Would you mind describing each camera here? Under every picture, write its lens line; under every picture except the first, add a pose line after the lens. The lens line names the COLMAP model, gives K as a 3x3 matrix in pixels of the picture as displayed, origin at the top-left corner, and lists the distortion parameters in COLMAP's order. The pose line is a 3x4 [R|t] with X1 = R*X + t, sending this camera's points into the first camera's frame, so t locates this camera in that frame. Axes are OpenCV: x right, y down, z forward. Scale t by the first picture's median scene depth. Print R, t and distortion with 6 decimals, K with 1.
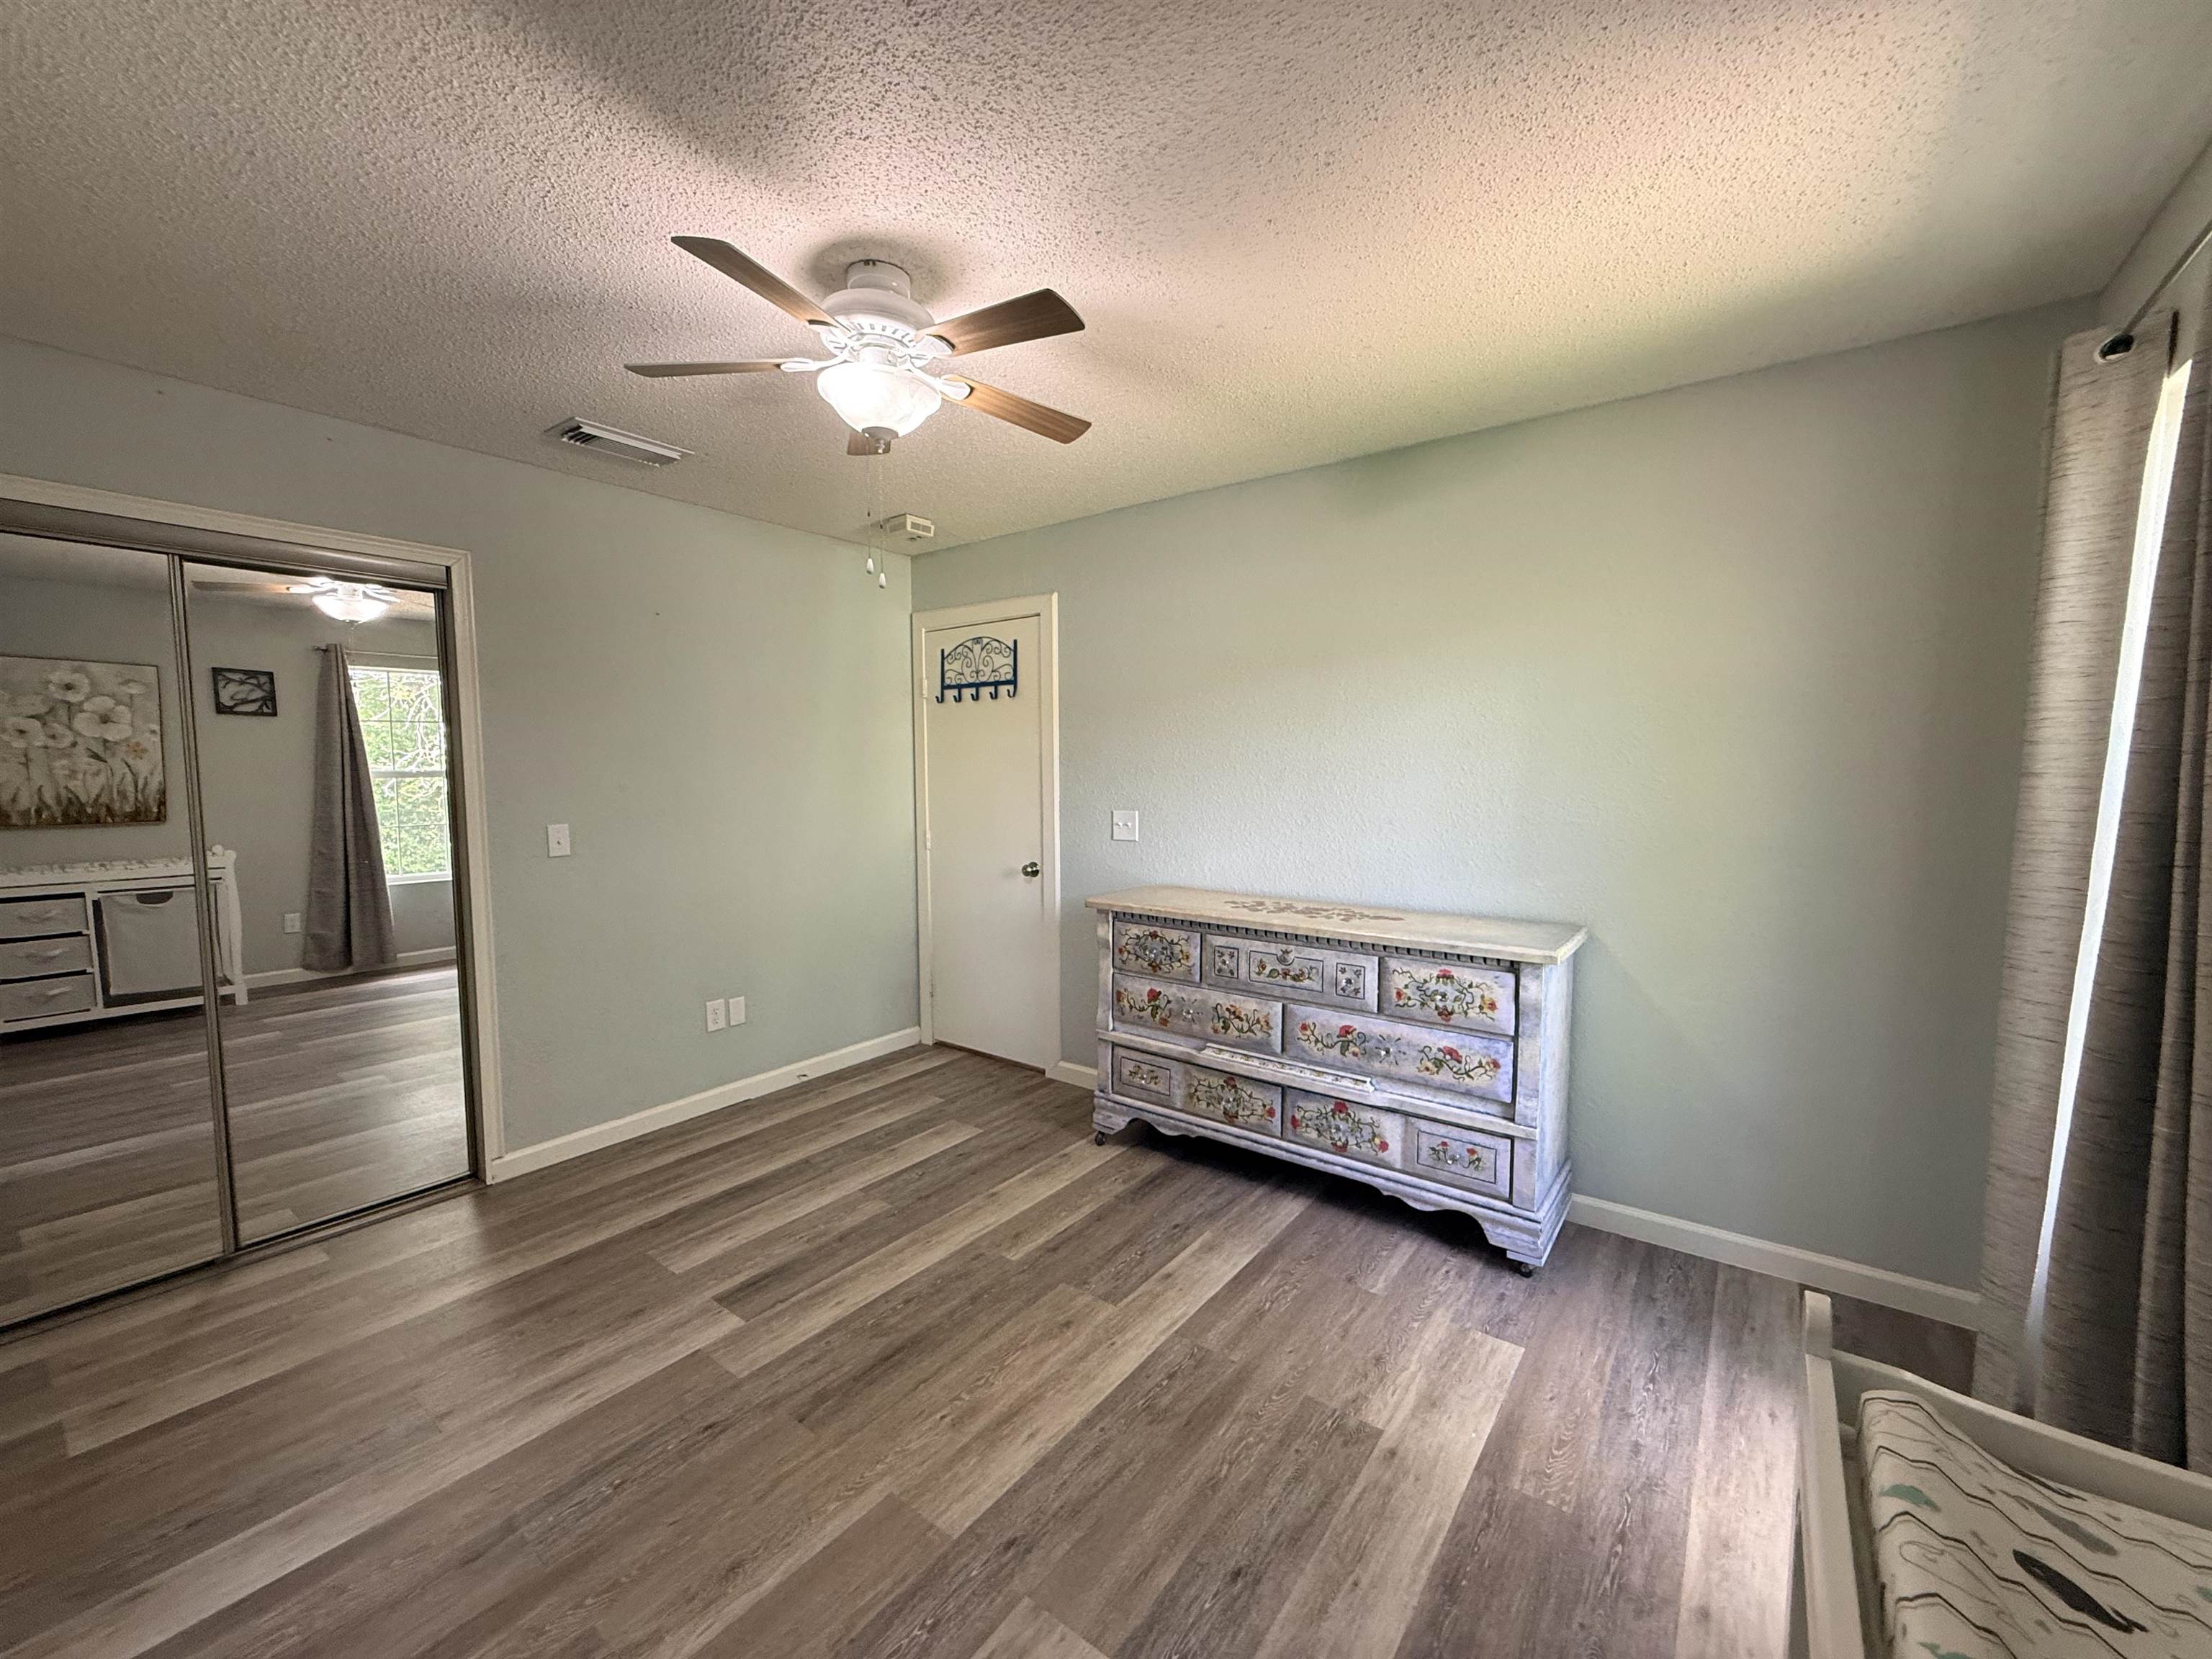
lens RADIAL K [[881.0, 0, 1122.1], [0, 881.0, 828.9], [0, 0, 1]] dist [0.000314, 0.000030]
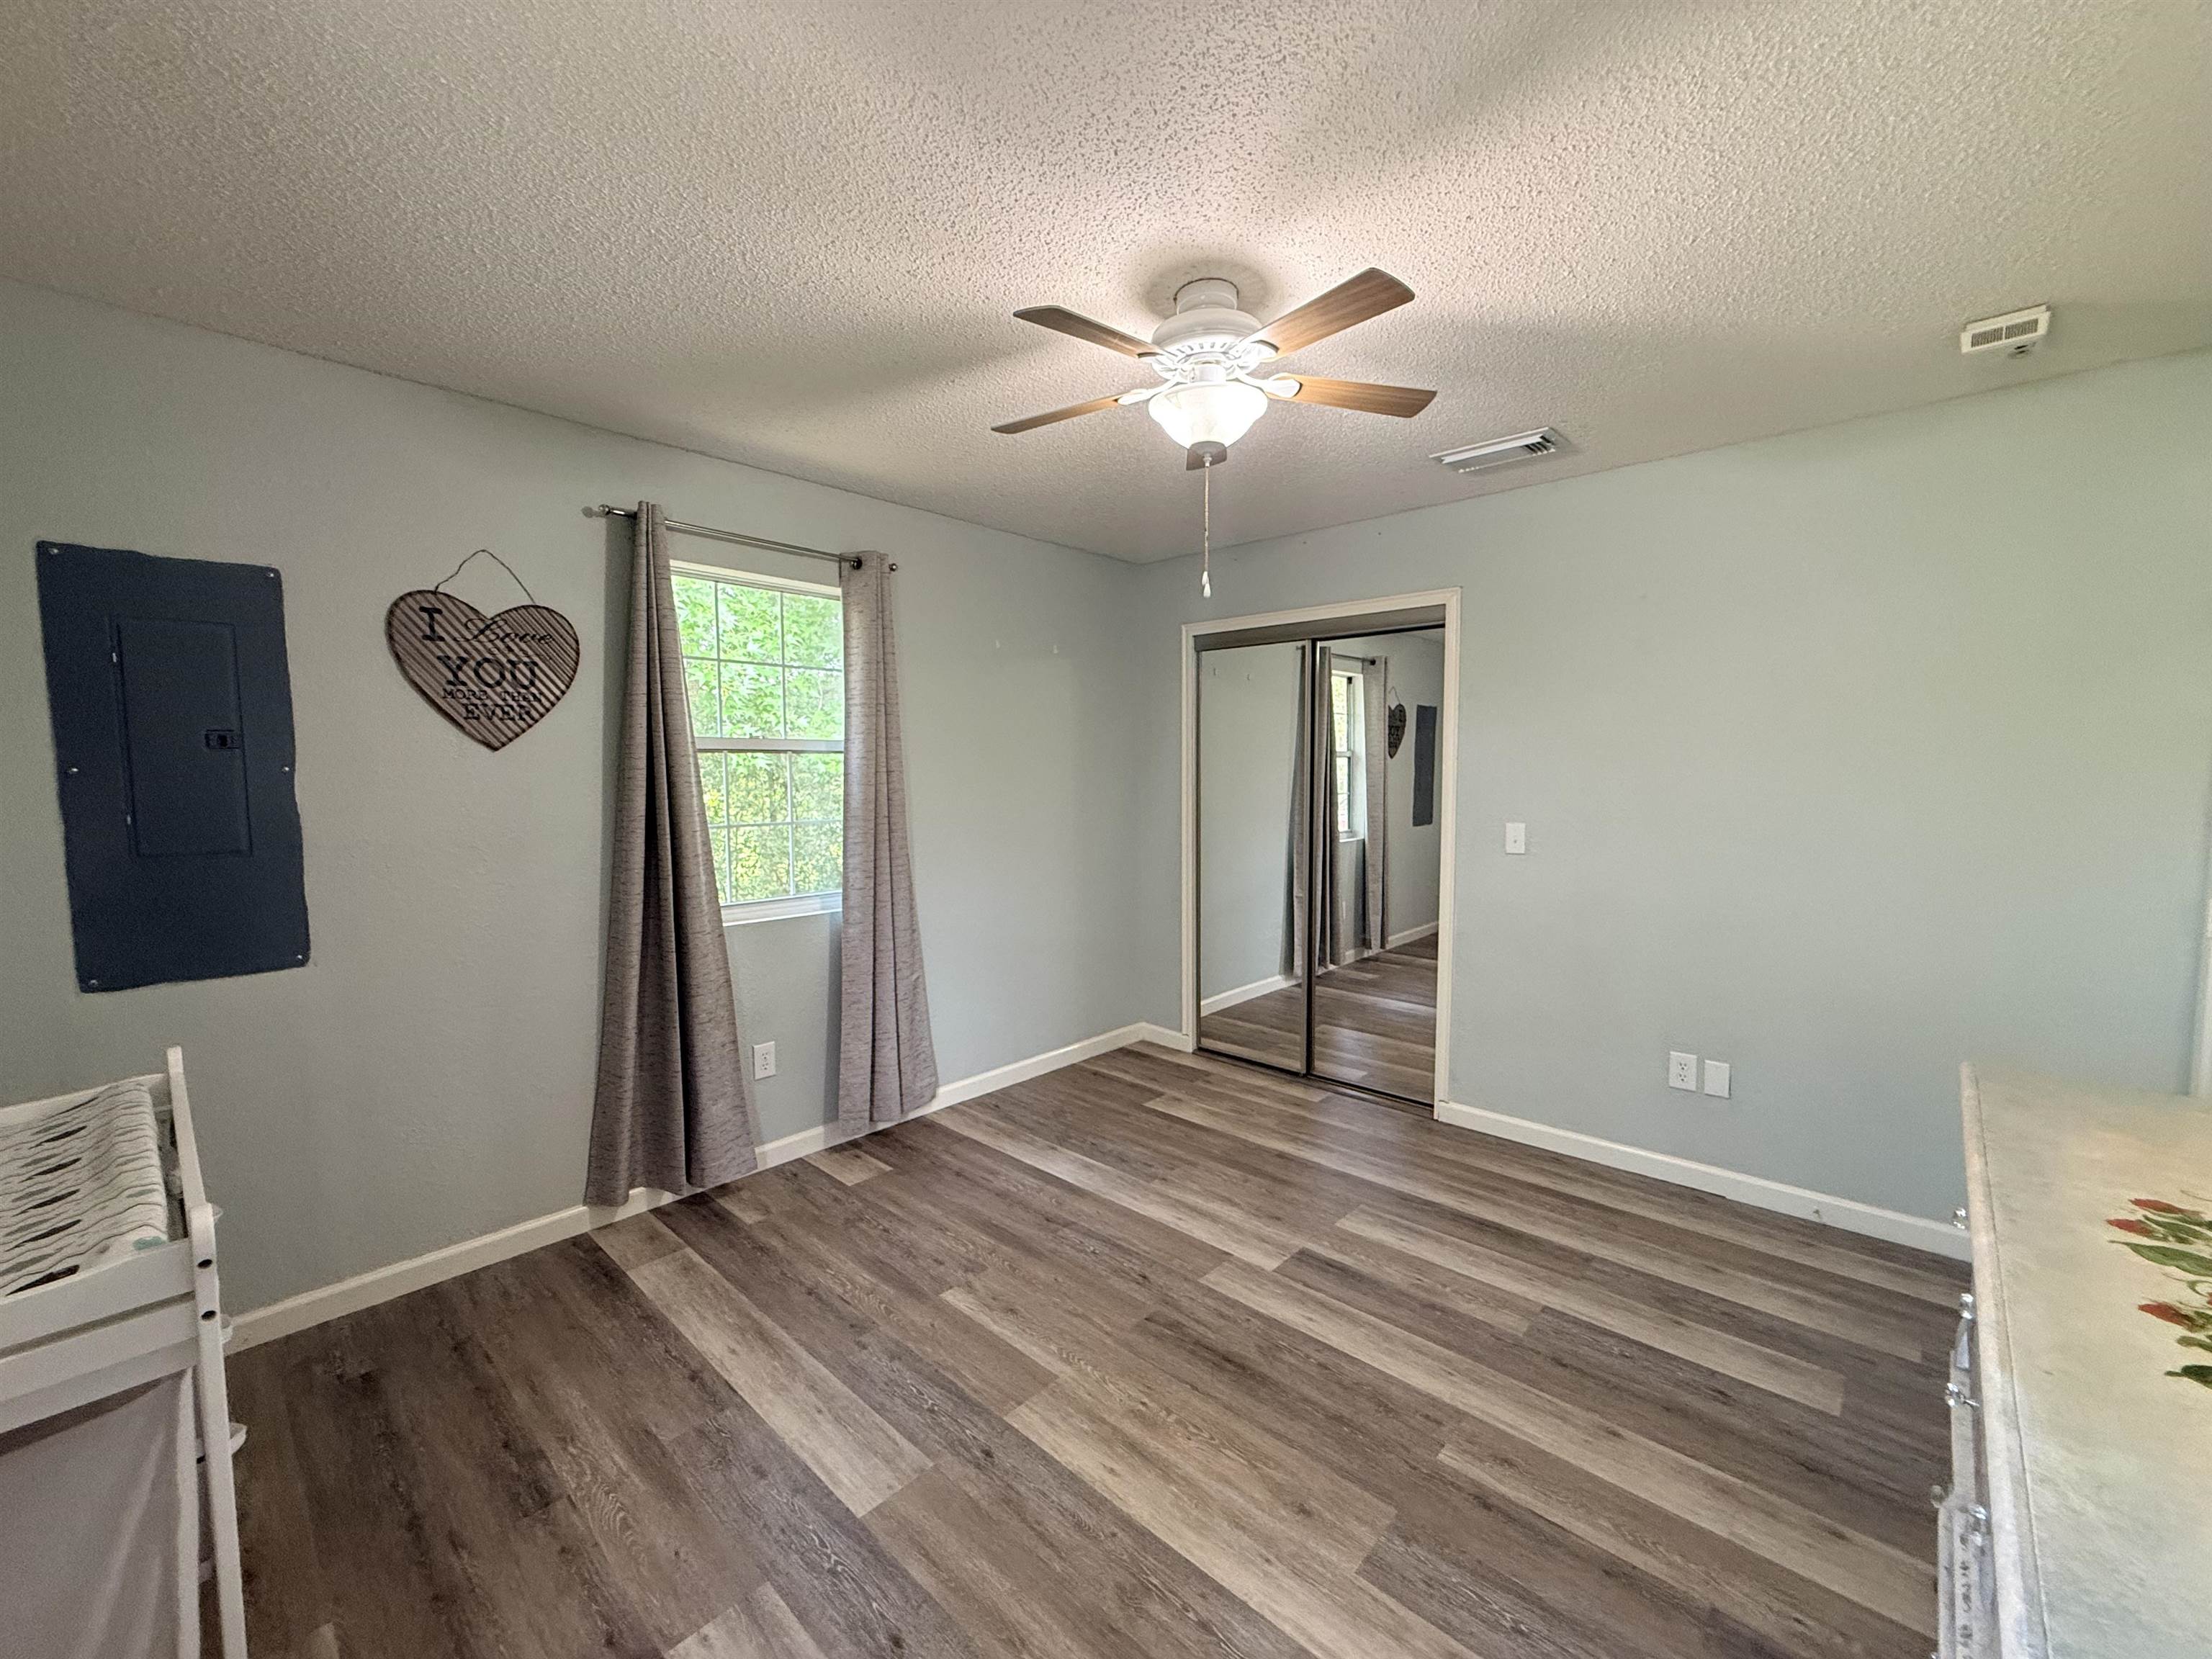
lens RADIAL K [[894.9, 0, 1090.8], [0, 894.9, 828.4], [0, 0, 1]] dist [0.000080, -0.000223]
pose [[-0.127201, 0.068817, -0.989487, 0.705359], [-0.066639, 0.994743, 0.077749, -0.069990], [0.989636, 0.075828, -0.121946, 0.901479]]
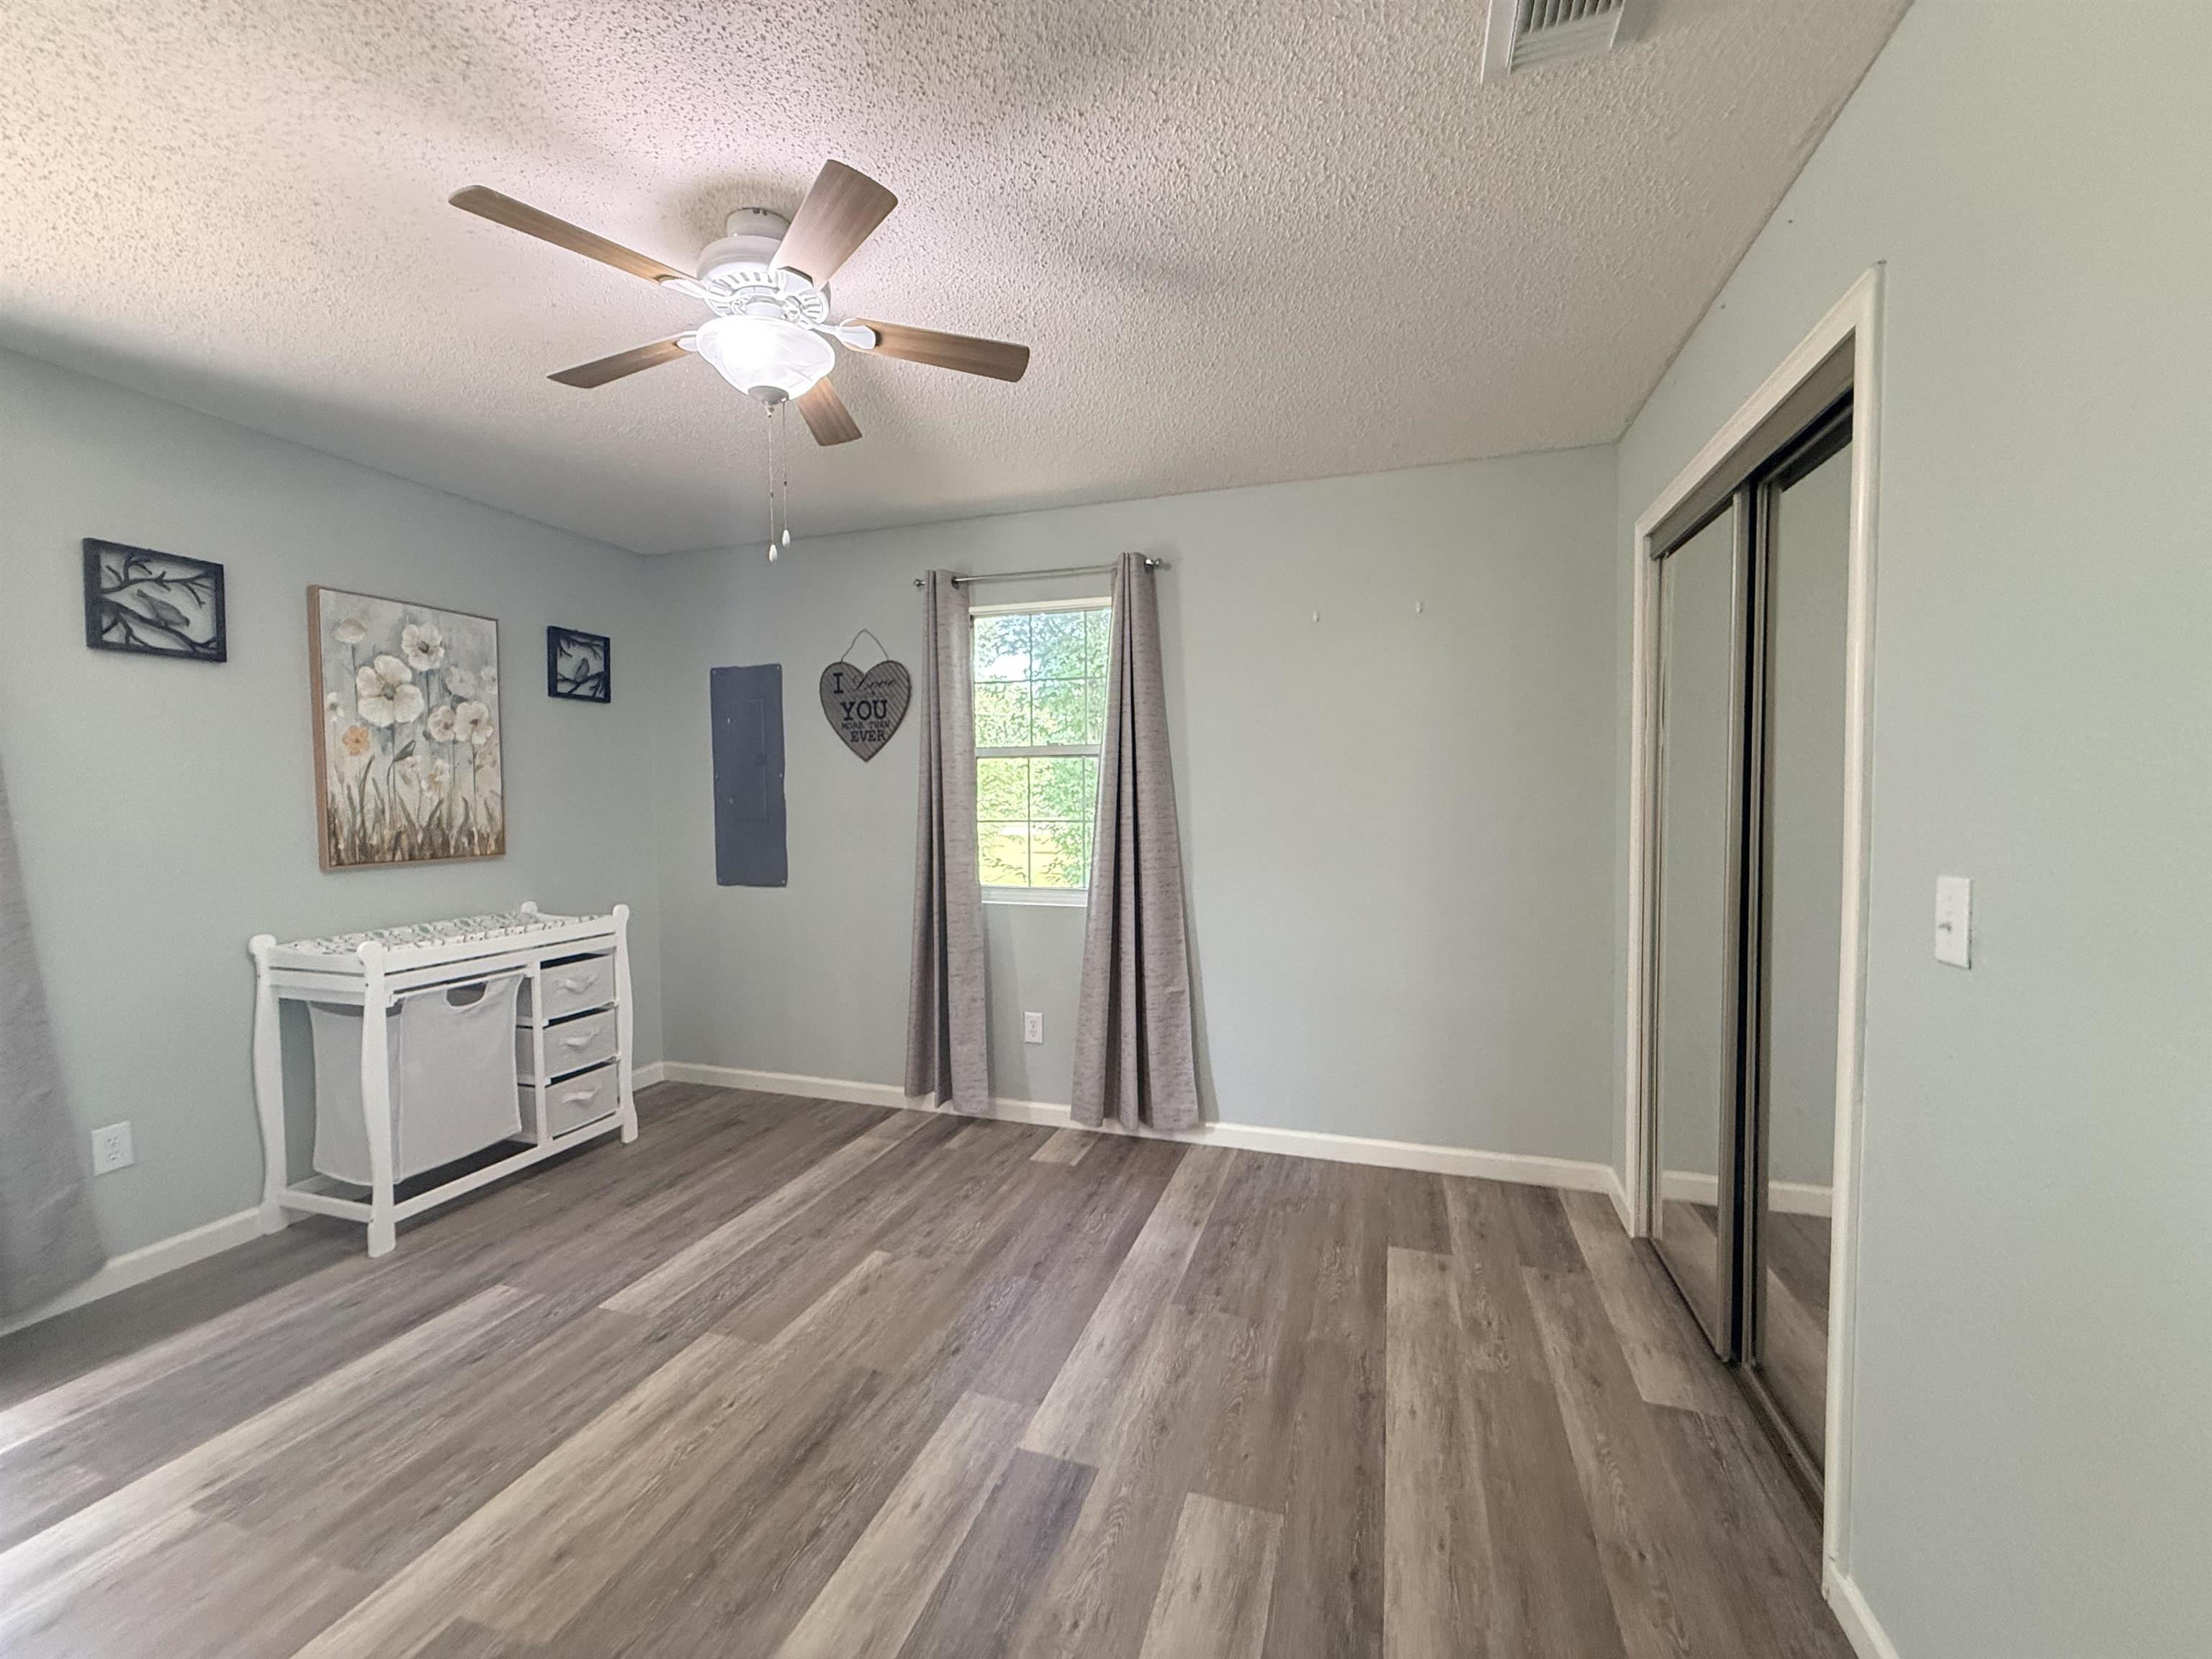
lens RADIAL K [[886.0, 0, 1099.4], [0, 886.0, 833.2], [0, 0, 1]] dist [0.001062, -0.000067]
pose [[-0.954060, 0.017645, -0.299096, -0.277441], [-0.015059, 0.994179, 0.106685, -0.081270], [0.299238, 0.106288, -0.948240, 1.785792]]
